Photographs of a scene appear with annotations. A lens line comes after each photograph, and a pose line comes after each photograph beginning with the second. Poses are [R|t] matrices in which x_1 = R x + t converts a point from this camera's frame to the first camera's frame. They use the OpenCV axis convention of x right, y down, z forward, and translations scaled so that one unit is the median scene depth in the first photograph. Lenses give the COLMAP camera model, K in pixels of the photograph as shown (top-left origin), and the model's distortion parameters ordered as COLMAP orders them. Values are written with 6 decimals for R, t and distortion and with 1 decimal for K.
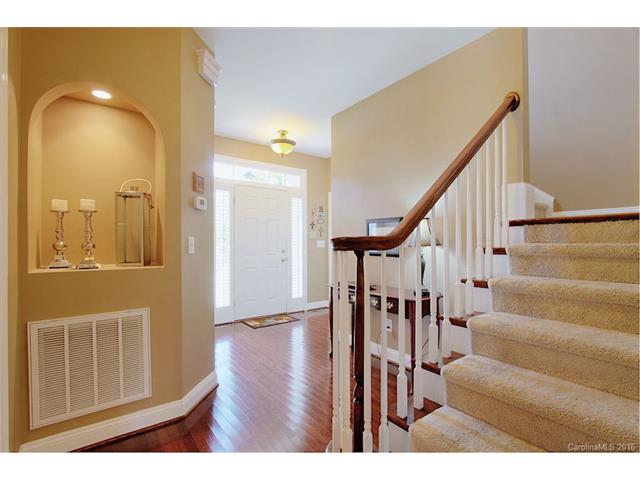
lens RADIAL K [[301.5, 0, 320.3], [0, 301.5, 242.6], [0, 0, 1]] dist [-0.001425, -0.000306]
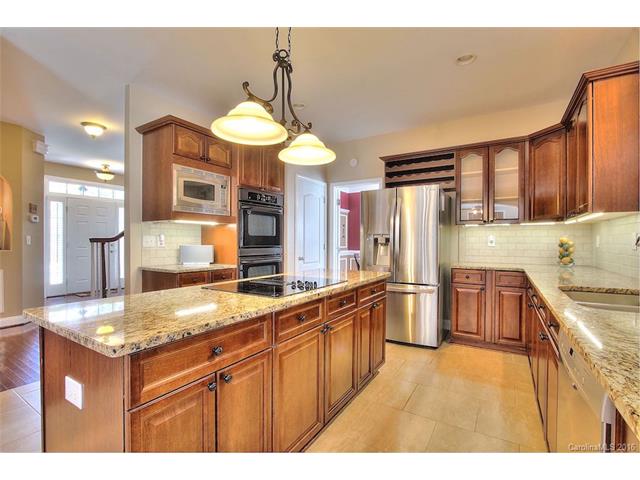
lens RADIAL K [[301.5, 0, 320.3], [0, 301.5, 242.6], [0, 0, 1]] dist [-0.001425, -0.000306]
pose [[0.932585, 0.007839, 0.360865, 0.340131], [-0.011413, 0.999905, 0.007776, -0.006275], [-0.360770, -0.011370, 0.932586, -0.807780]]
